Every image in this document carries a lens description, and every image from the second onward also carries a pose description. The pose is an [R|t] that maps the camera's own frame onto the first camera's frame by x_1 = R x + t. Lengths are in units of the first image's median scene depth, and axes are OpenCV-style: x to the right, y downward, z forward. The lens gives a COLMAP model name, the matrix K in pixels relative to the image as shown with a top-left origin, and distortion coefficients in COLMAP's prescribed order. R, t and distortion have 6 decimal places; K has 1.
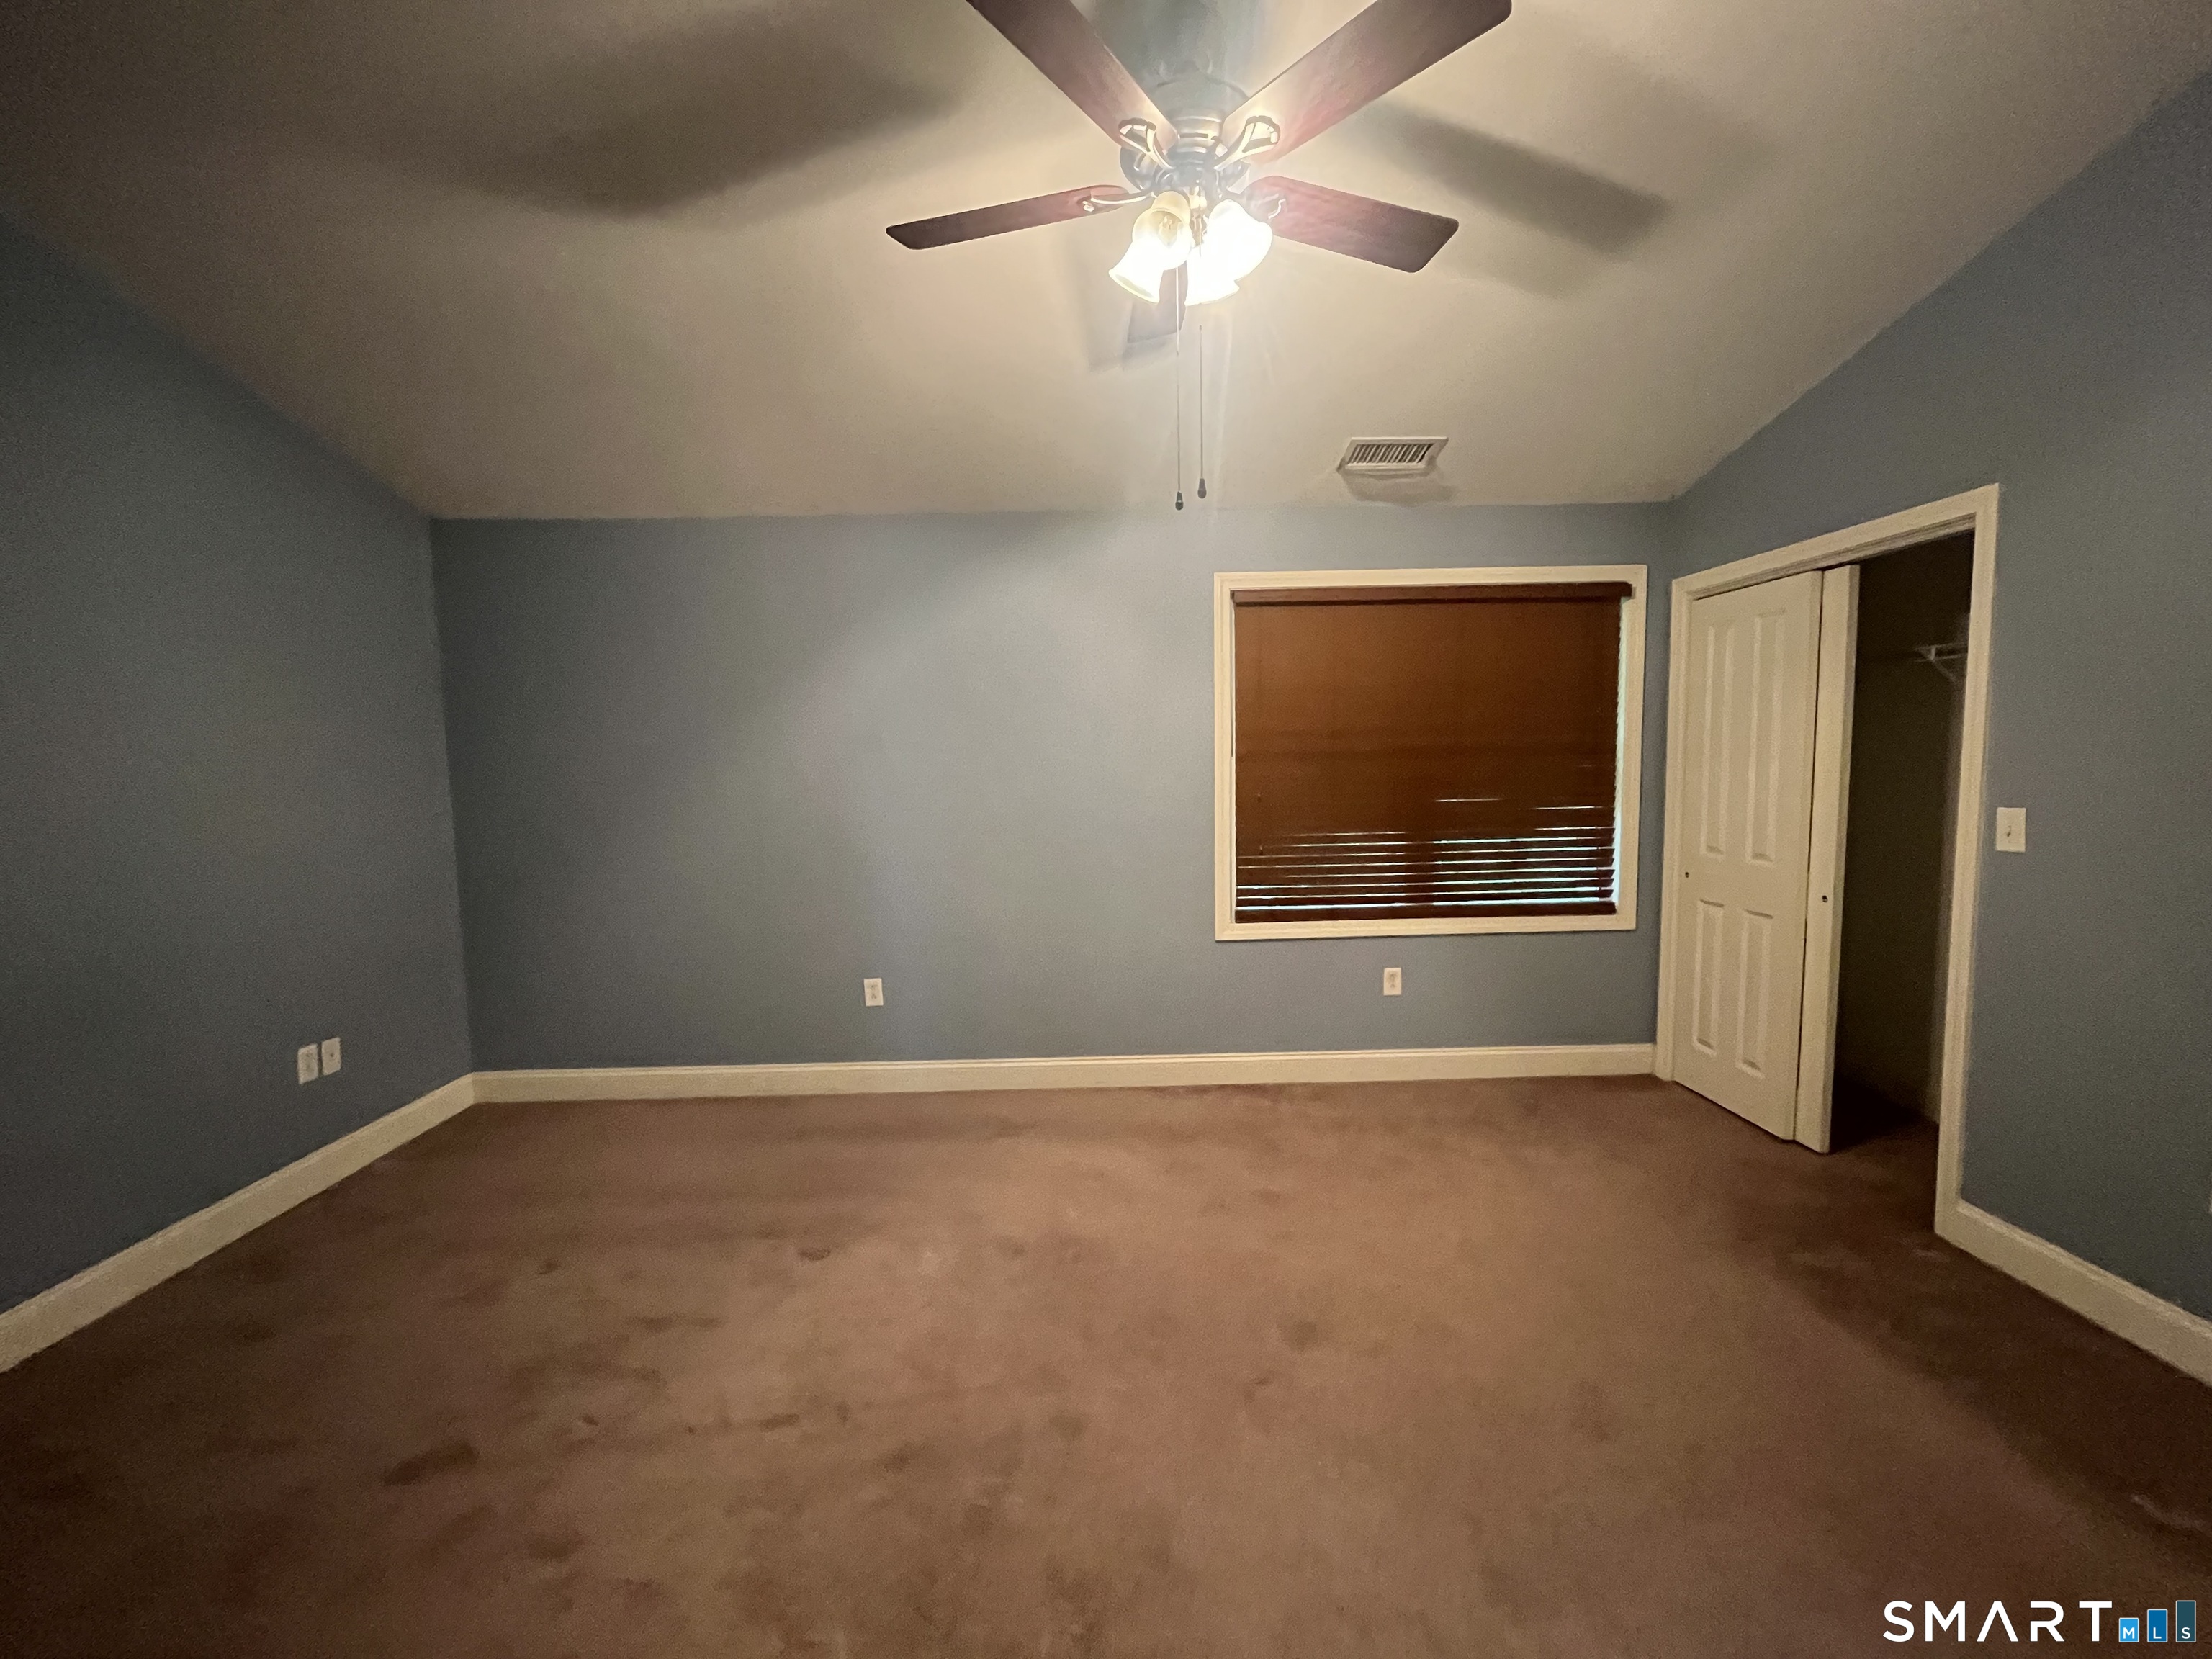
lens RADIAL K [[888.4, 0, 1102.3], [0, 888.4, 833.3], [0, 0, 1]] dist [-0.001067, -0.001018]
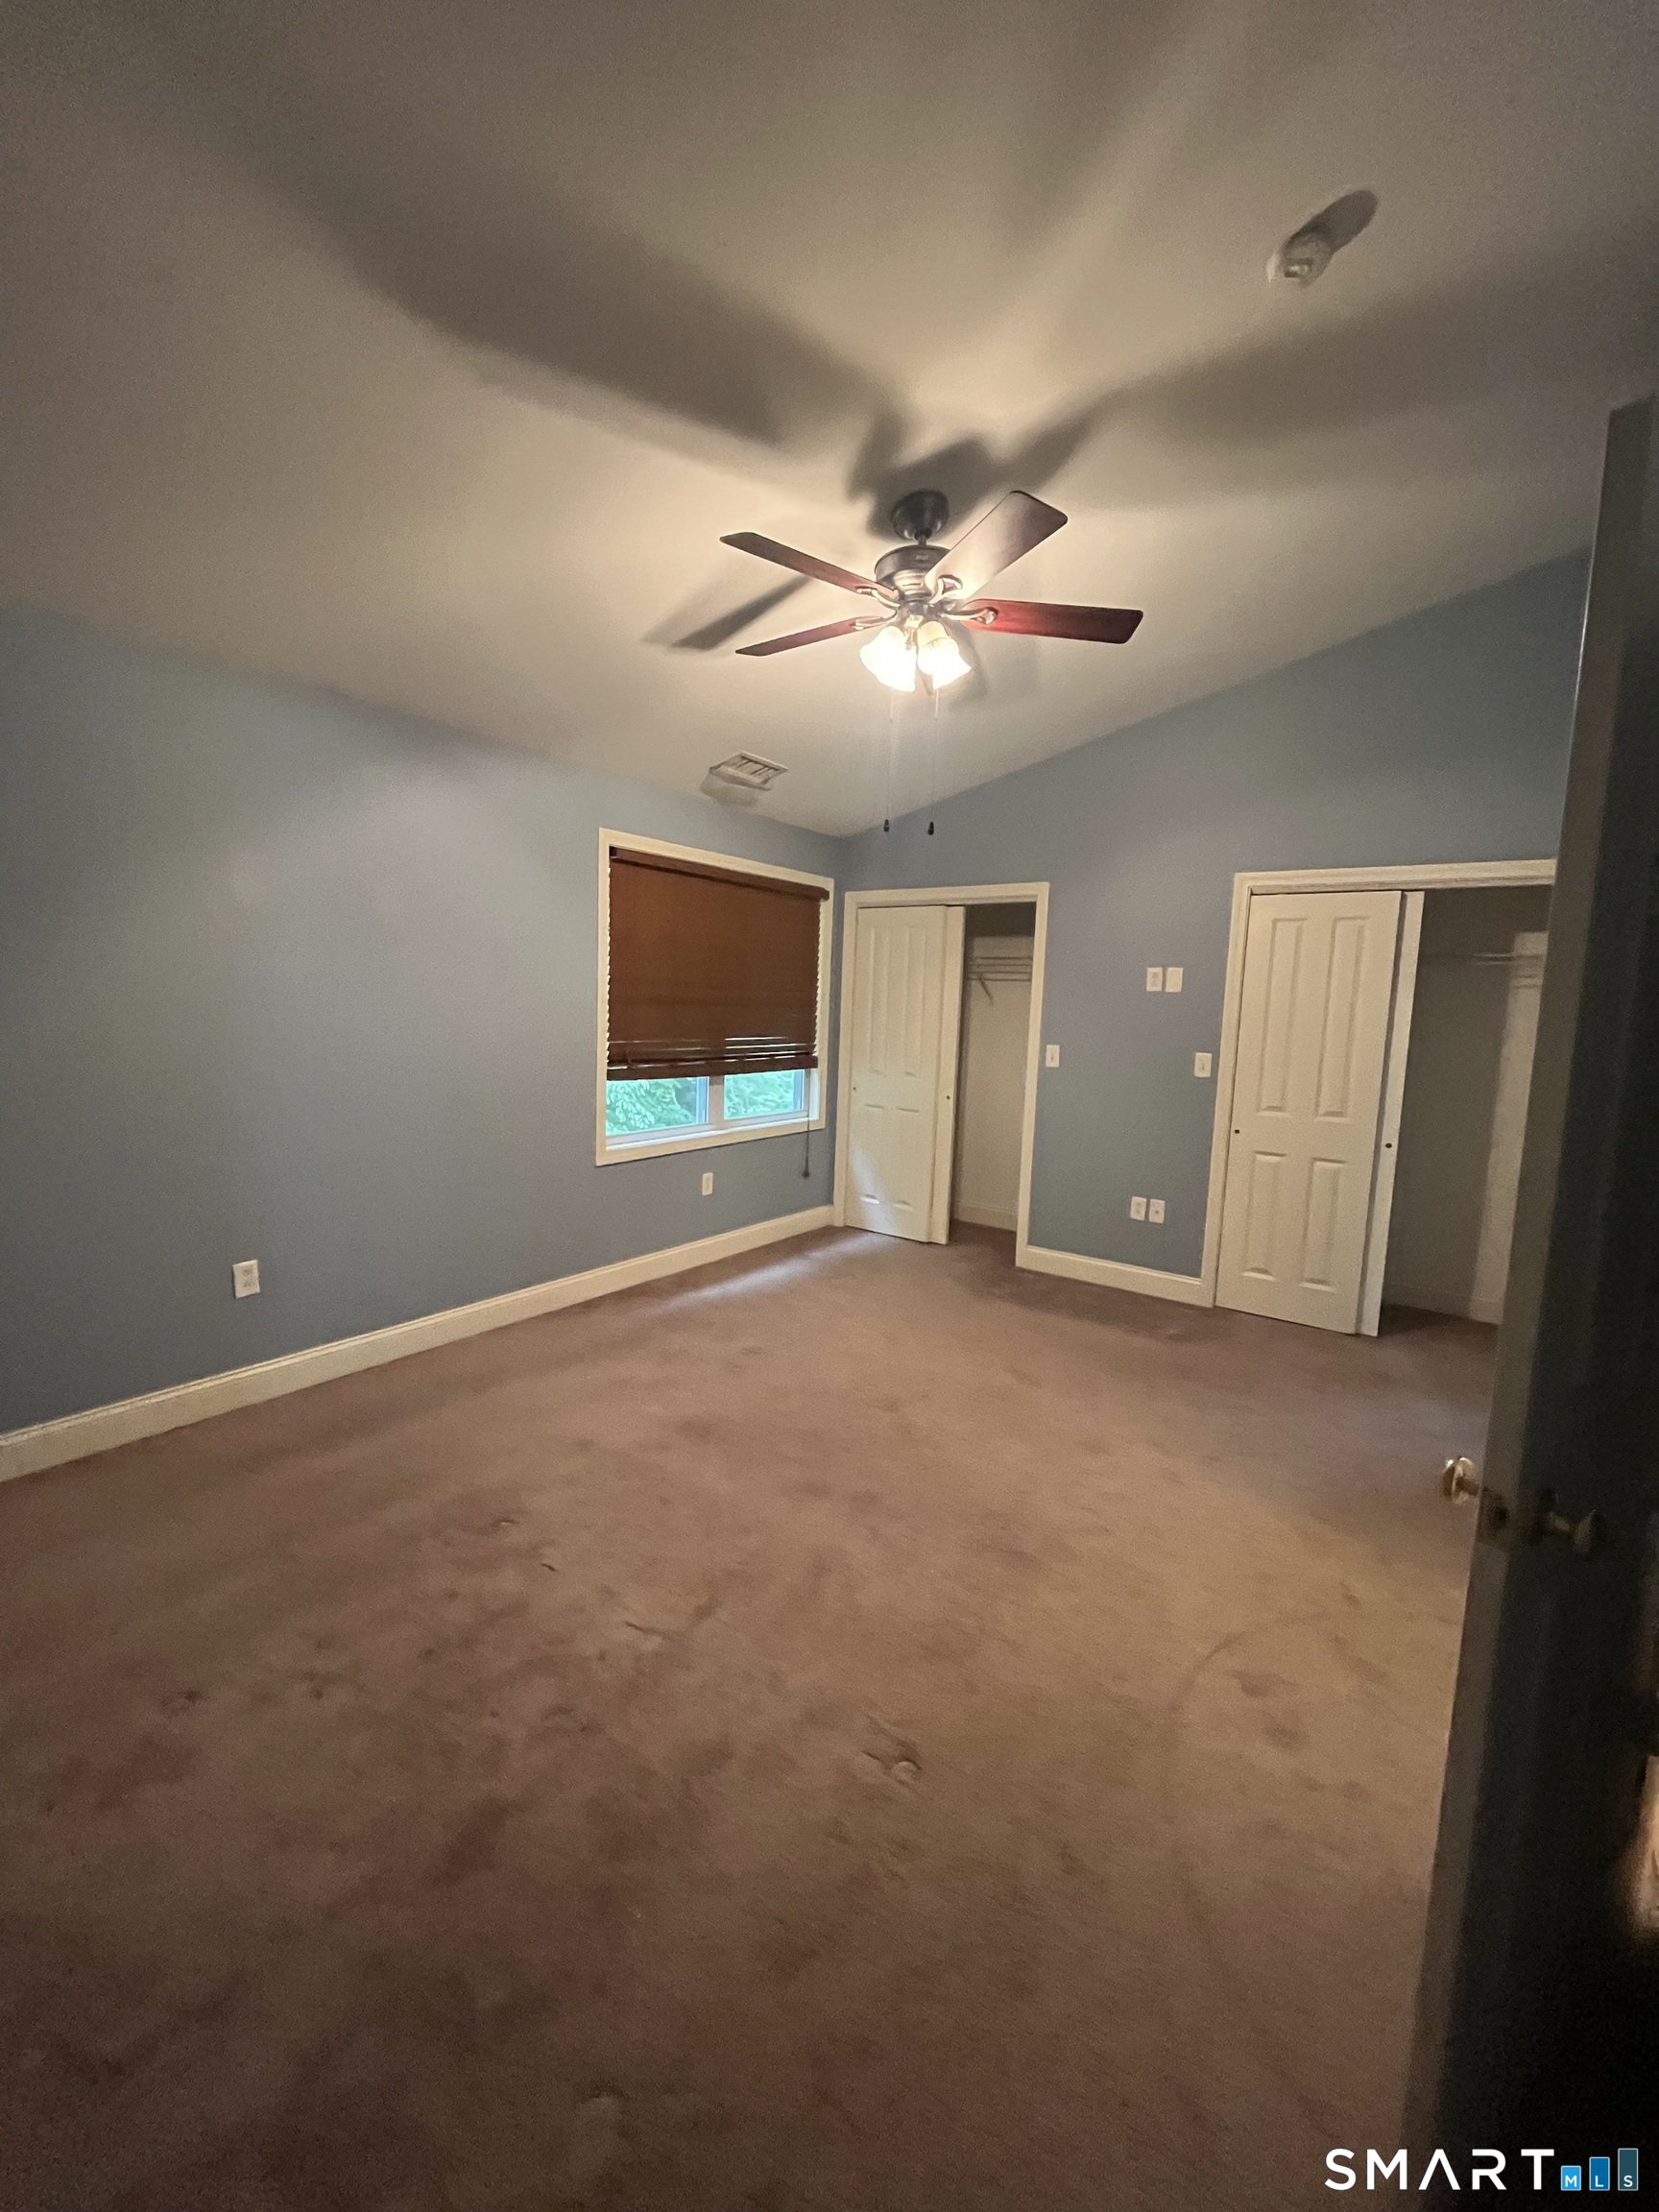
lens RADIAL K [[890.7, 0, 823.1], [0, 890.7, 1100.5], [0, 0, 1]] dist [-0.001427, -0.000614]
pose [[0.602010, -0.049018, 0.796982, -0.808644], [0.020922, 0.998740, 0.045623, -0.005721], [-0.798214, -0.010791, 0.602277, 0.168540]]
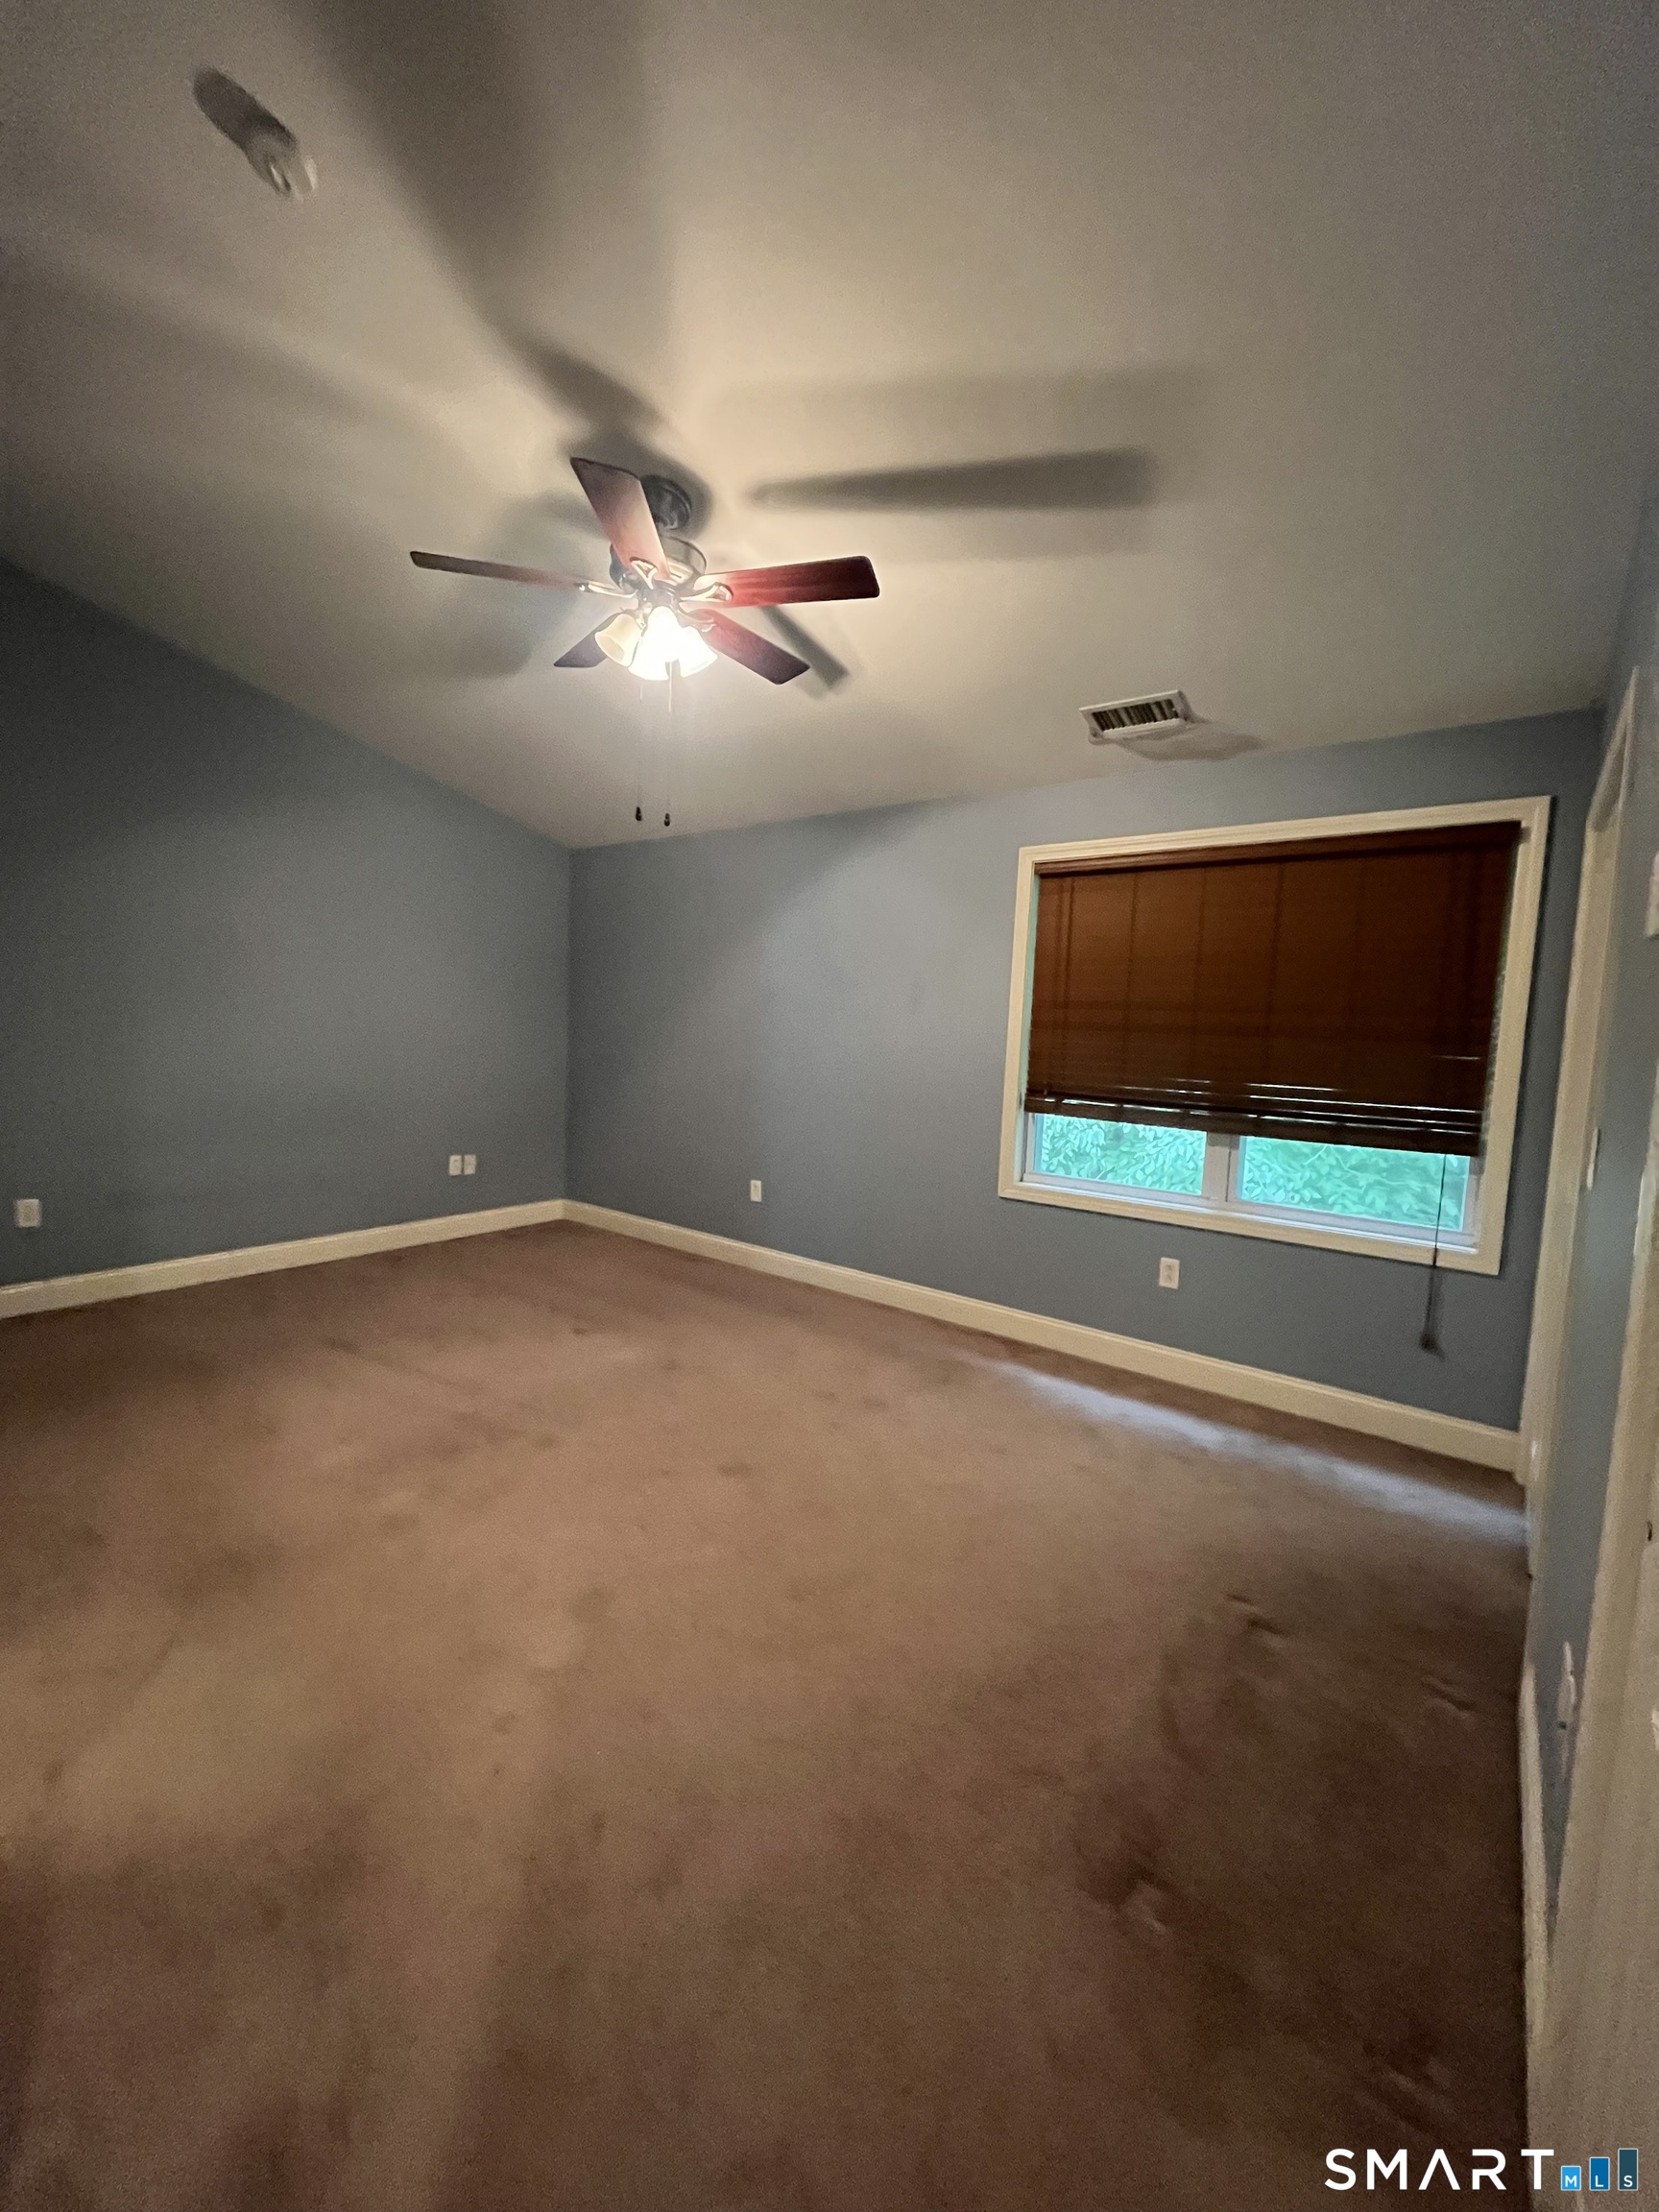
lens RADIAL K [[890.7, 0, 823.1], [0, 890.7, 1100.5], [0, 0, 1]] dist [-0.001427, -0.000614]
pose [[0.779399, 0.103724, -0.617883, 0.858672], [-0.105854, 0.993824, 0.033309, -0.008238], [0.617522, 0.039444, 0.785564, 0.051343]]
